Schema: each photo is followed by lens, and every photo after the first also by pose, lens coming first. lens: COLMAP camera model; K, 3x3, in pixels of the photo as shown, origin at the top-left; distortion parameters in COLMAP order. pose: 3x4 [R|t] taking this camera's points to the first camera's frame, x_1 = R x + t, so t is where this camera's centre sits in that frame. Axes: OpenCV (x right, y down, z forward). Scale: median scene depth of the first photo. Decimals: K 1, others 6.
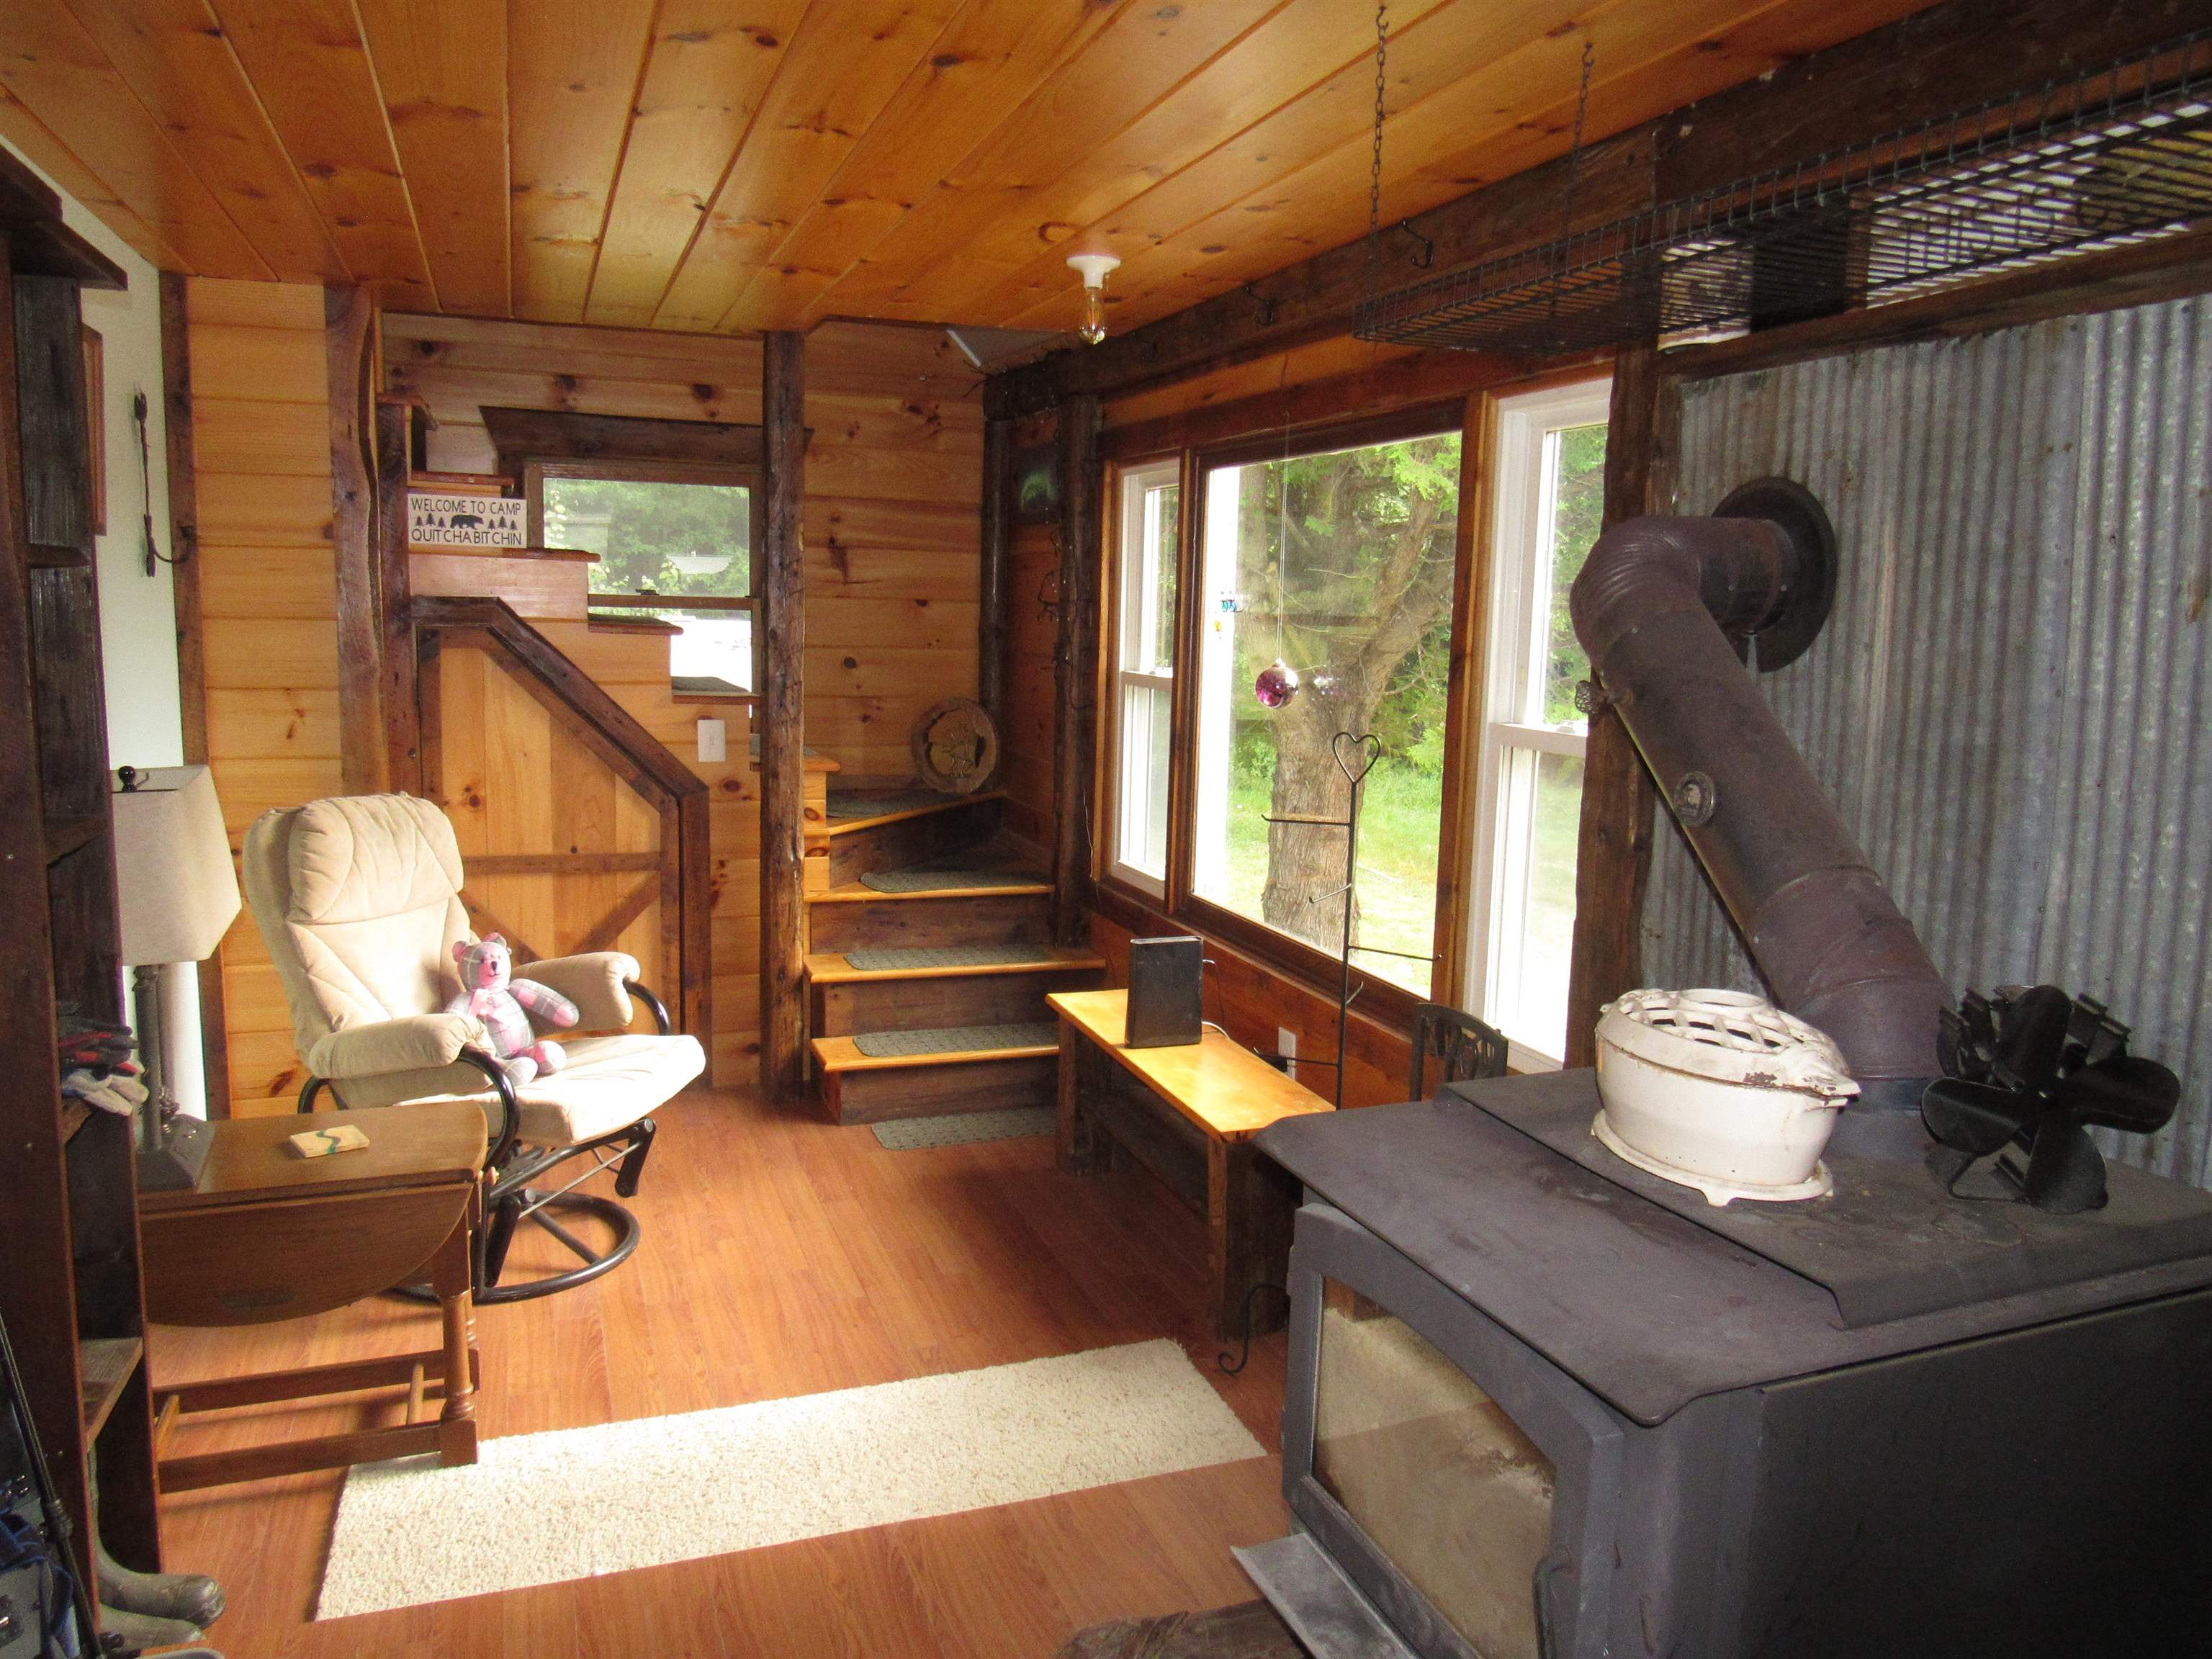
lens RADIAL K [[1581.5, 0, 1094.8], [0, 1581.5, 828.4], [0, 0, 1]] dist [-0.031990, 0.001599]
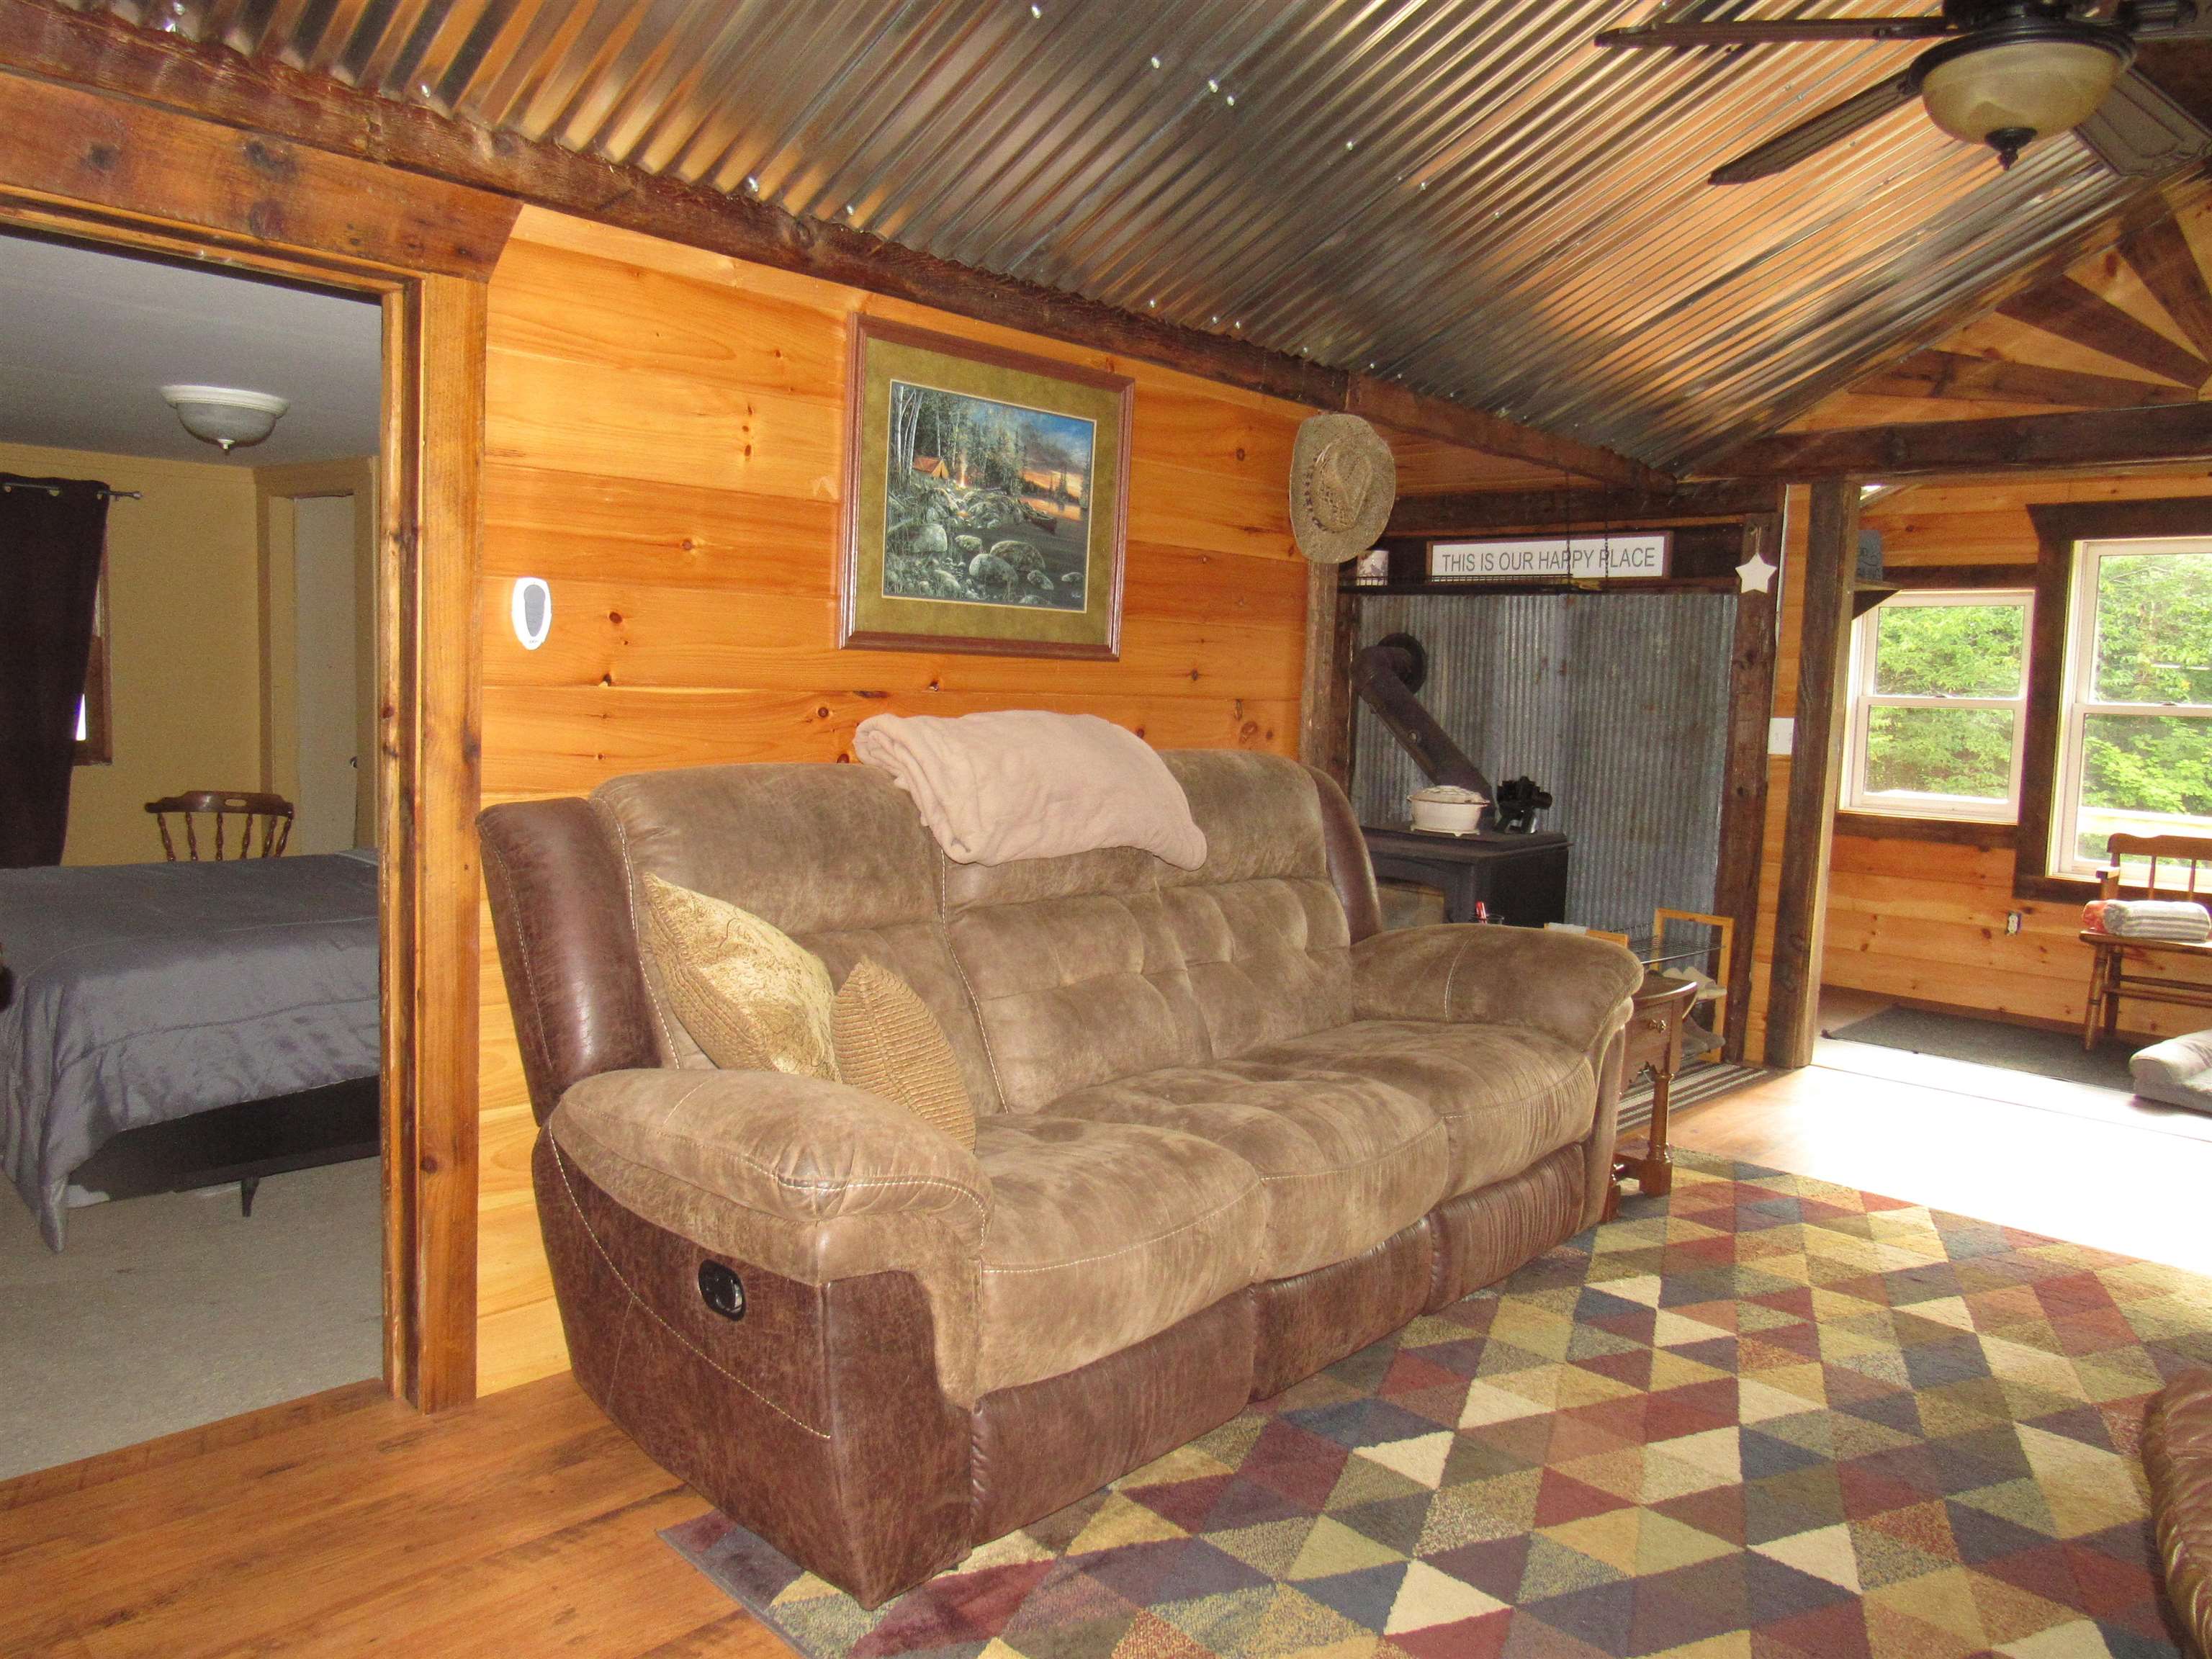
lens RADIAL K [[1581.5, 0, 1107.7], [0, 1581.5, 834.0], [0, 0, 1]] dist [-0.031990, 0.001599]
pose [[0.890615, -0.039514, 0.453039, -1.577571], [0.048051, 0.998818, -0.007343, 0.164266], [-0.452213, 0.028309, 0.891461, -1.535618]]
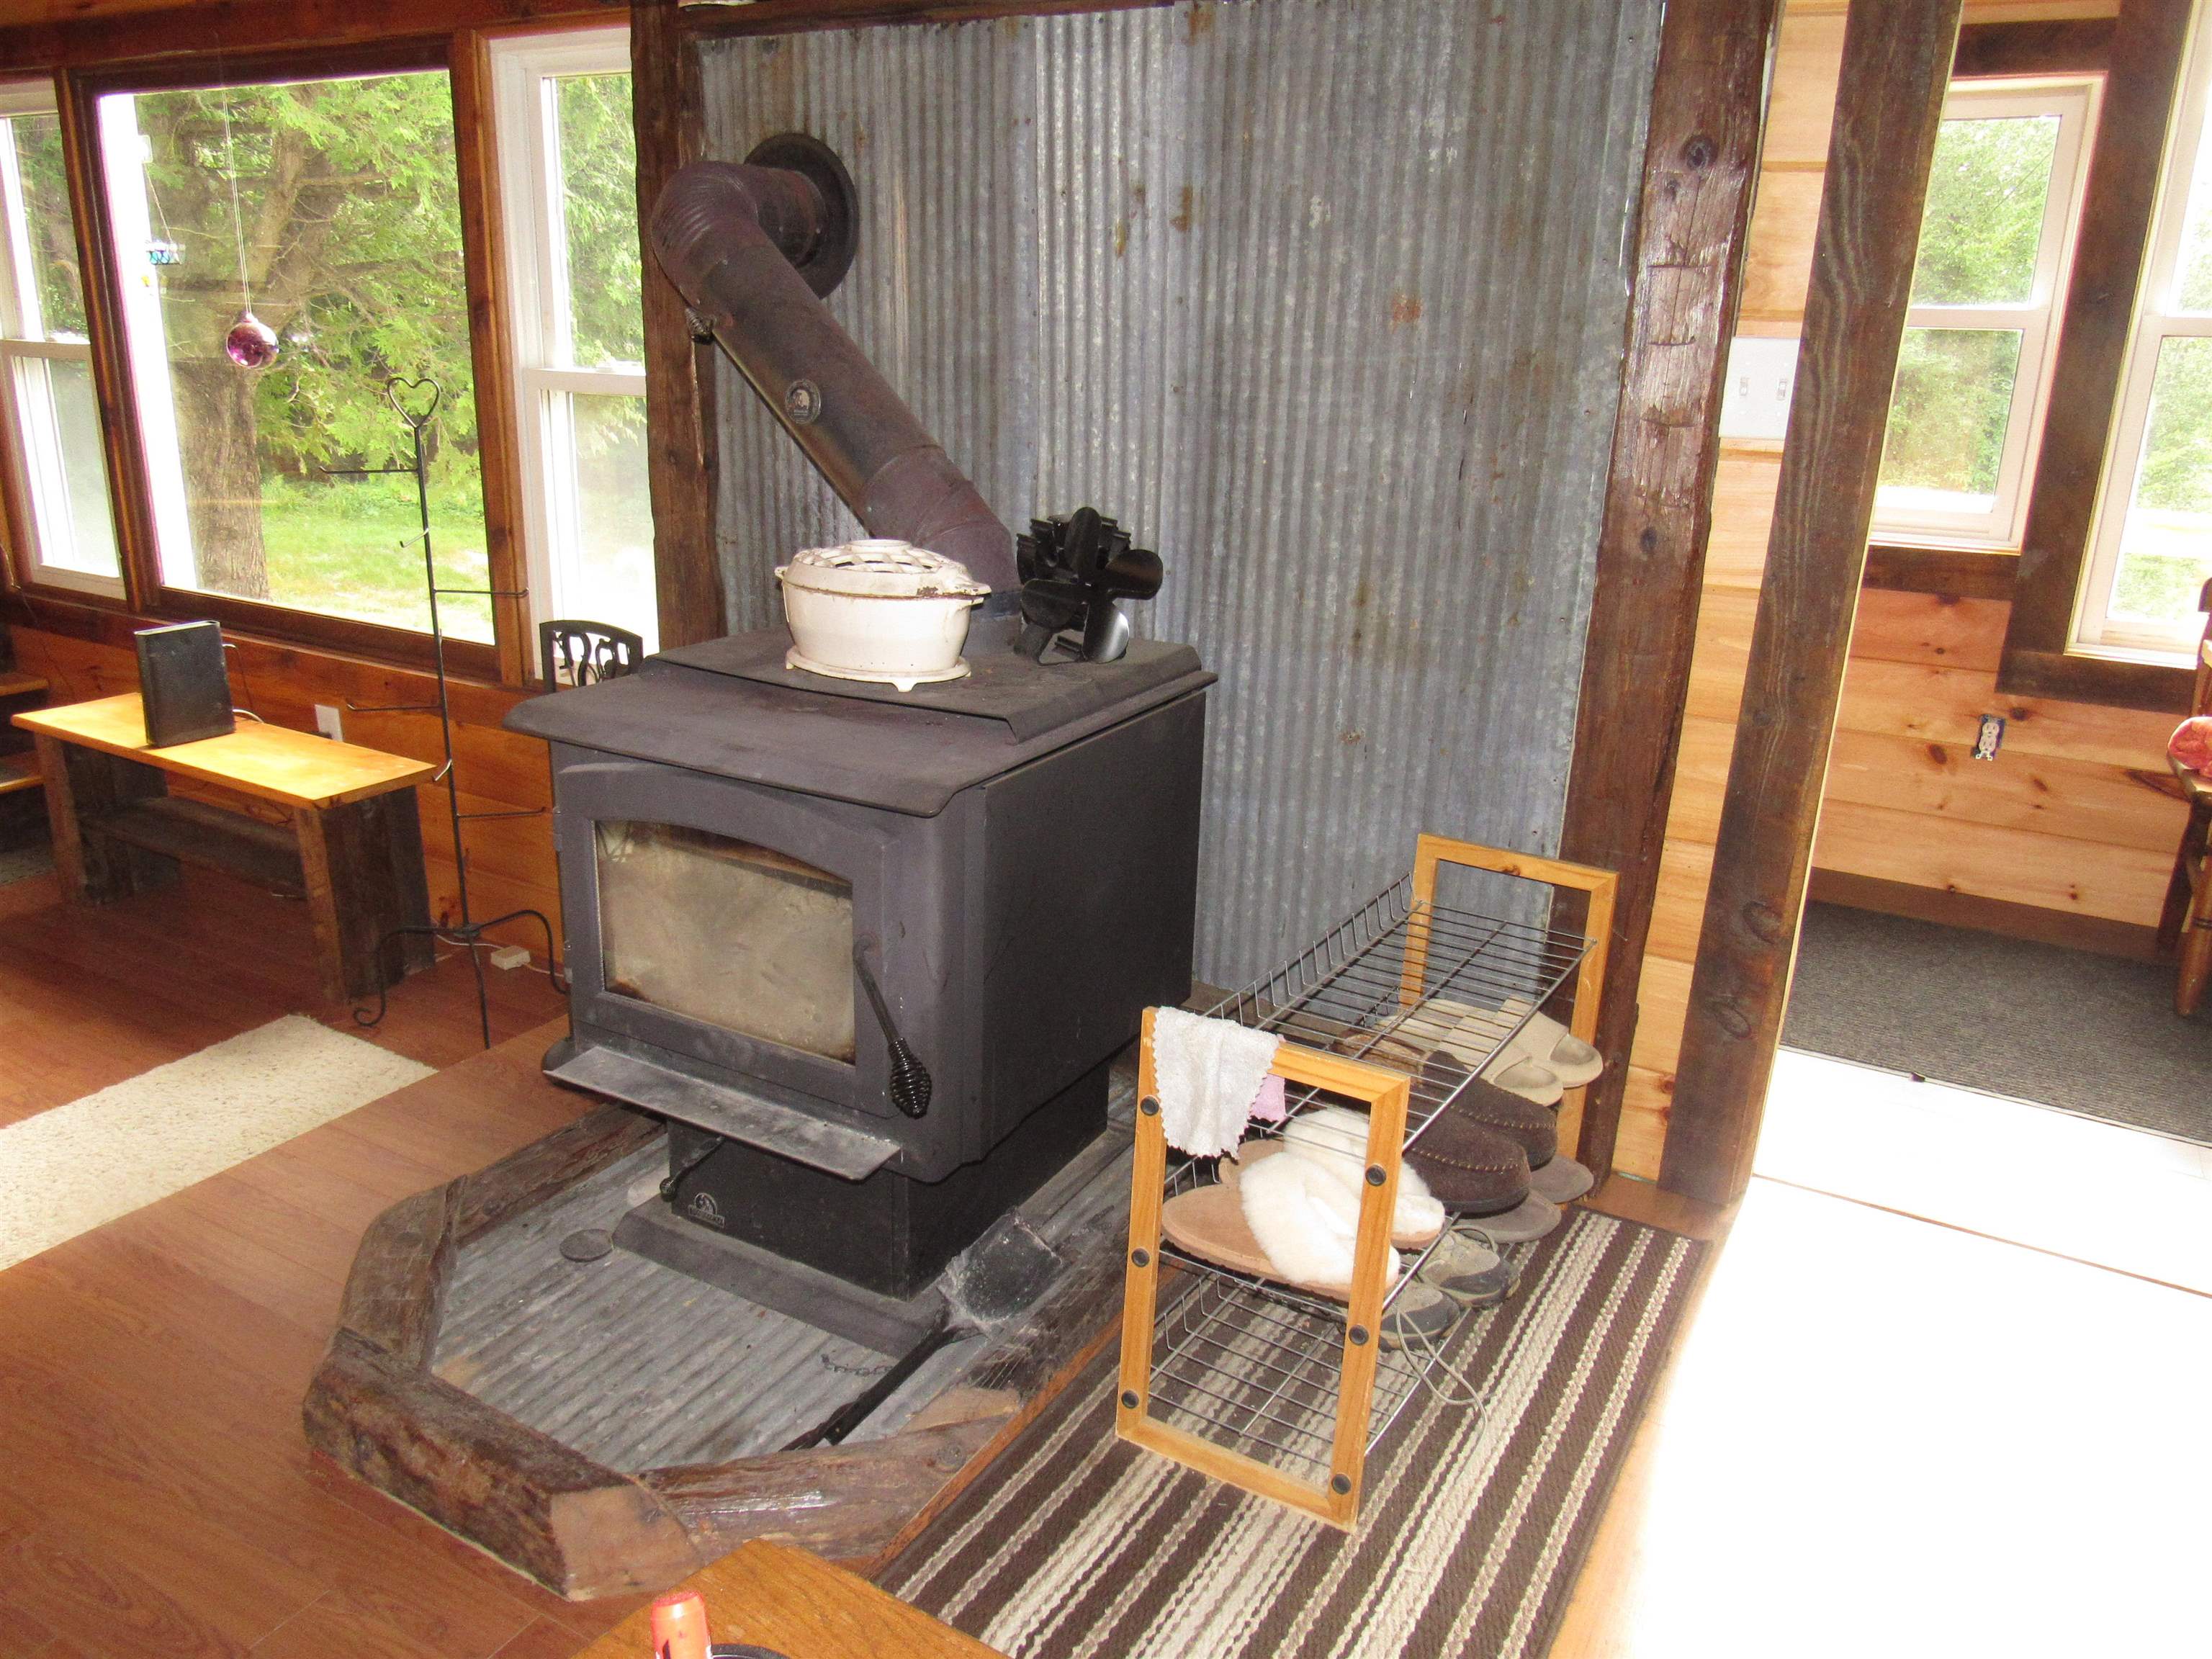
lens RADIAL K [[1581.5, 0, 1109.0], [0, 1581.5, 835.4], [0, 0, 1]] dist [-0.031990, 0.001599]
pose [[0.757983, -0.199193, 0.621116, -0.255646], [0.075507, 0.972624, 0.219777, 0.054726], [-0.647890, -0.119689, 0.752272, -0.118851]]
